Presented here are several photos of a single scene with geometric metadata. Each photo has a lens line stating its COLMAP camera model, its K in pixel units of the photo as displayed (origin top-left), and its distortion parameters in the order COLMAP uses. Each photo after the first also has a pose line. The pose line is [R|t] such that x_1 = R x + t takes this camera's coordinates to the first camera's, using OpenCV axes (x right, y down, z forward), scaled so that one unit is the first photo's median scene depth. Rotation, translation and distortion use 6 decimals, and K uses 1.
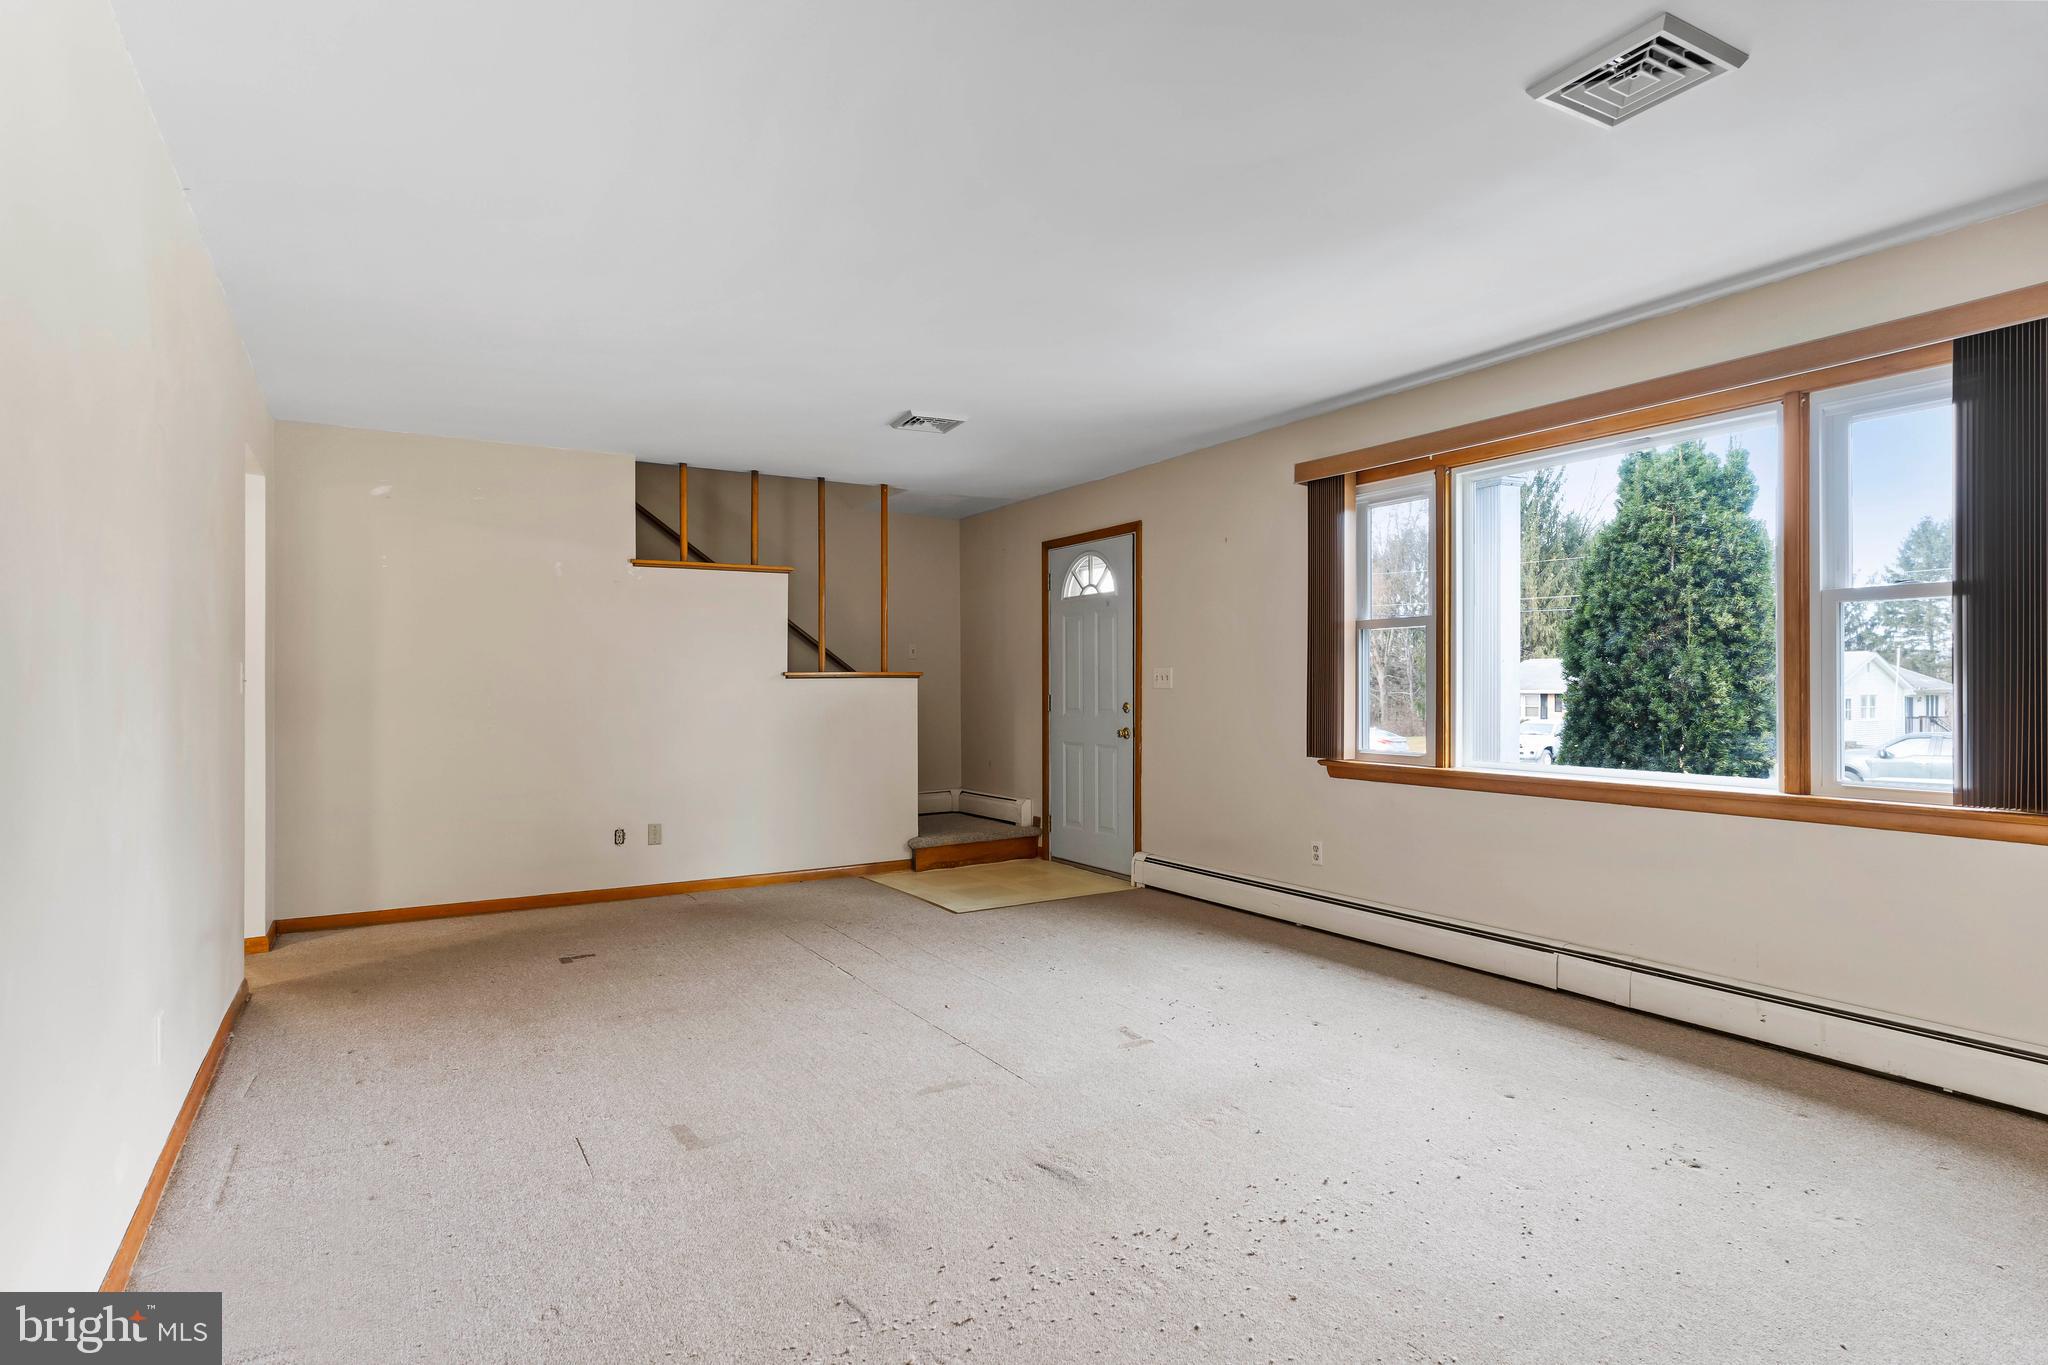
lens RADIAL K [[1048.5, 0, 1001.7], [0, 1048.5, 687.0], [0, 0, 1]] dist [0.001158, 0.000680]
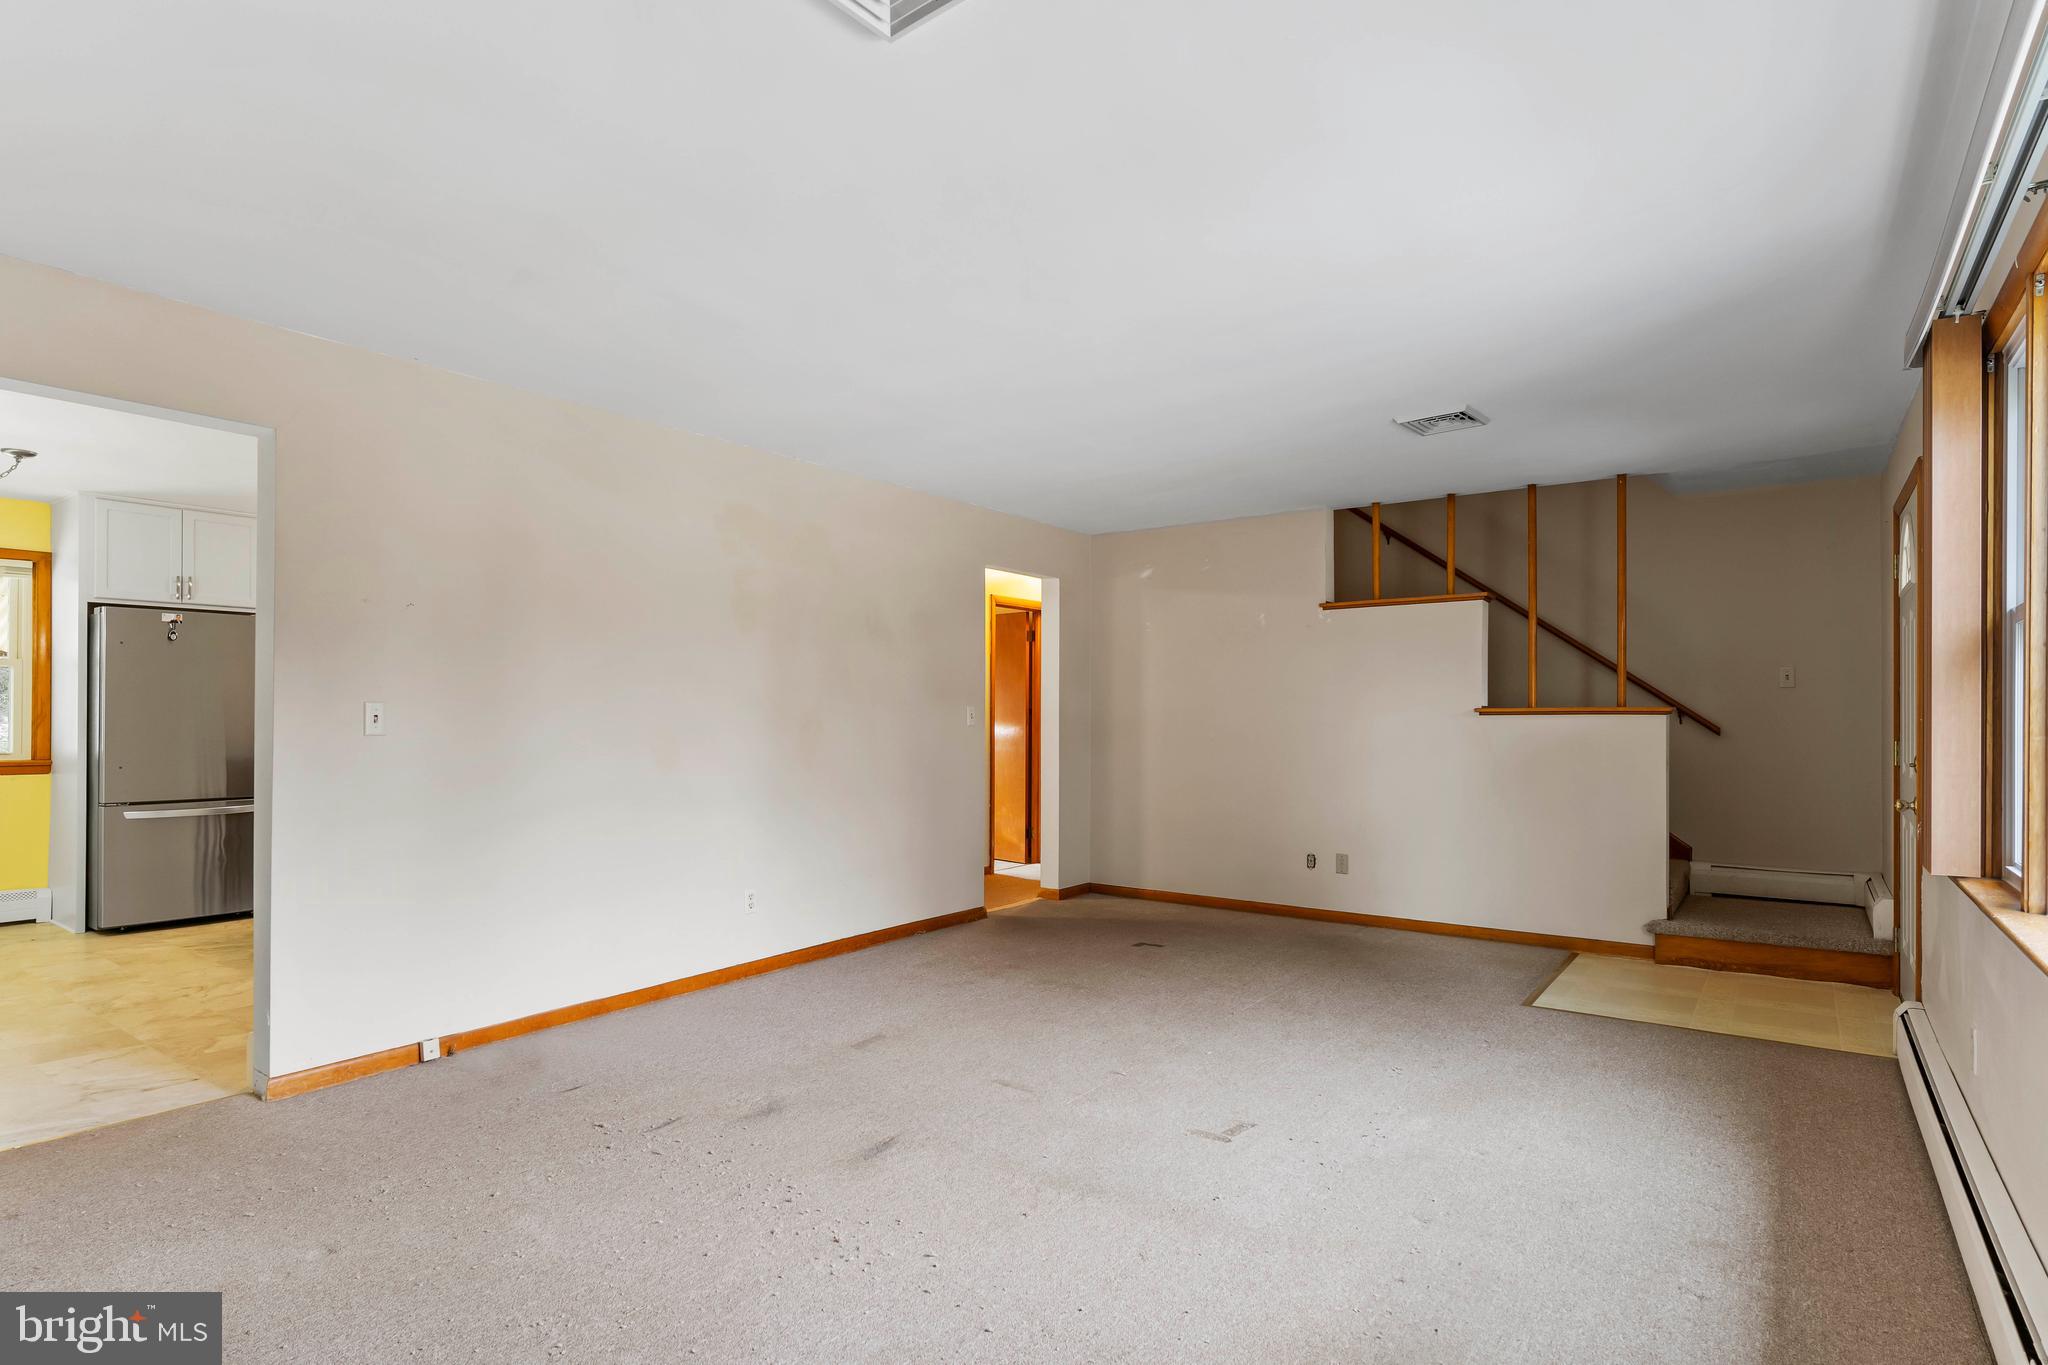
lens RADIAL K [[1052.1, 0, 1021.5], [0, 1052.1, 708.8], [0, 0, 1]] dist [-0.002833, -0.000449]
pose [[0.389270, -0.003414, -0.921117, 0.512777], [-0.004576, 0.999974, -0.005640, -0.006845], [0.921112, 0.006410, 0.389244, 0.297031]]
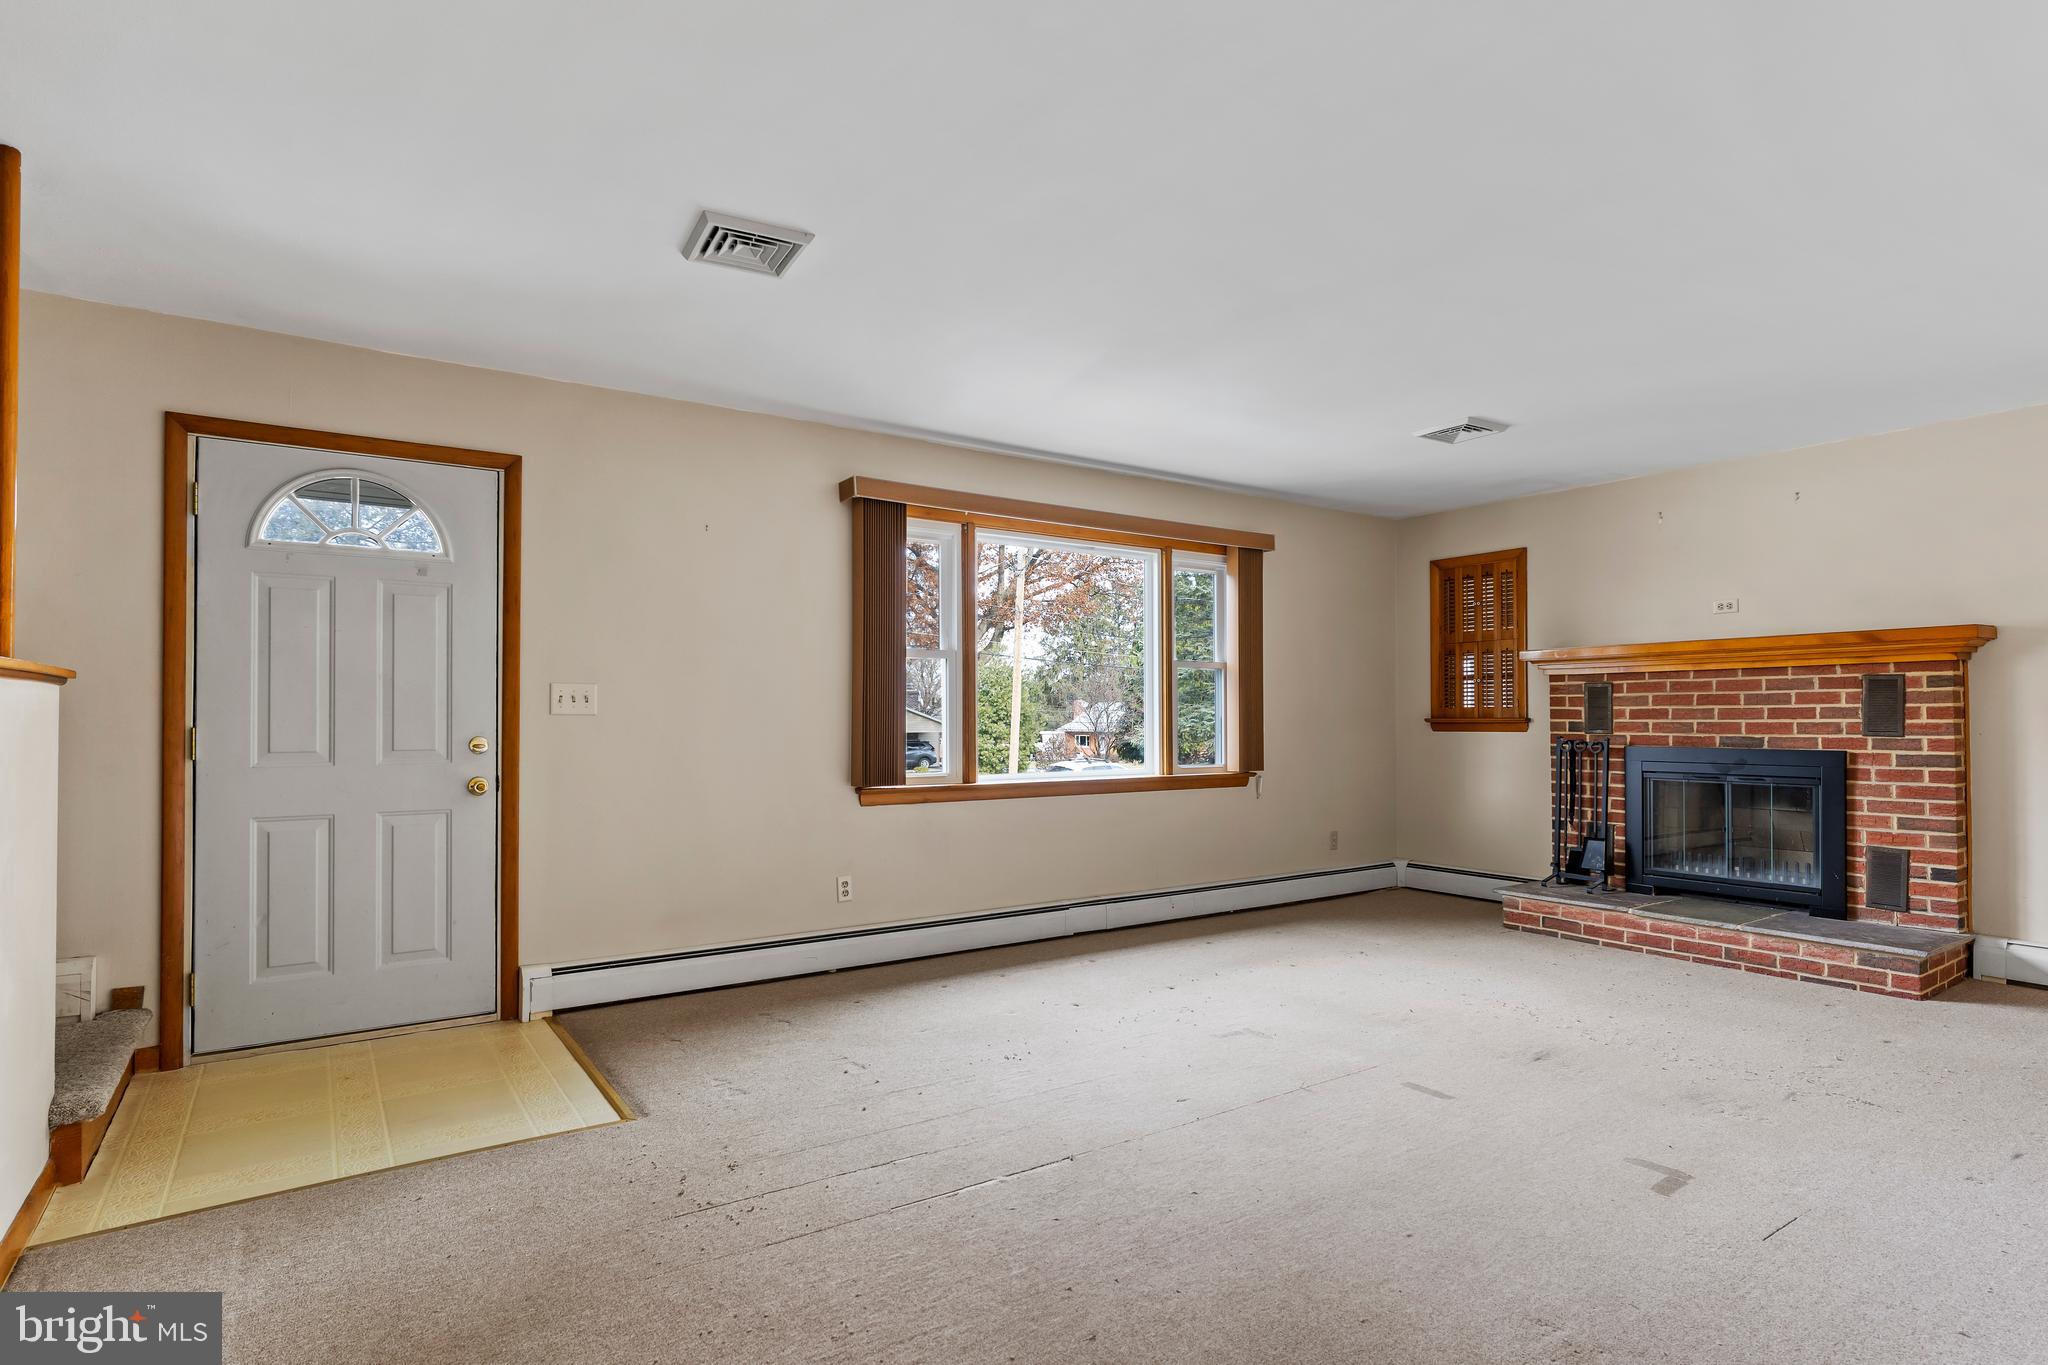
lens RADIAL K [[1059.1, 0, 1025.0], [0, 1059.1, 714.3], [0, 0, 1]] dist [-0.002305, 0.000213]
pose [[-0.063134, 0.006767, 0.997982, -0.567946], [0.002421, 0.999975, -0.006628, 0.006375], [-0.998002, 0.001998, -0.063149, 0.766222]]
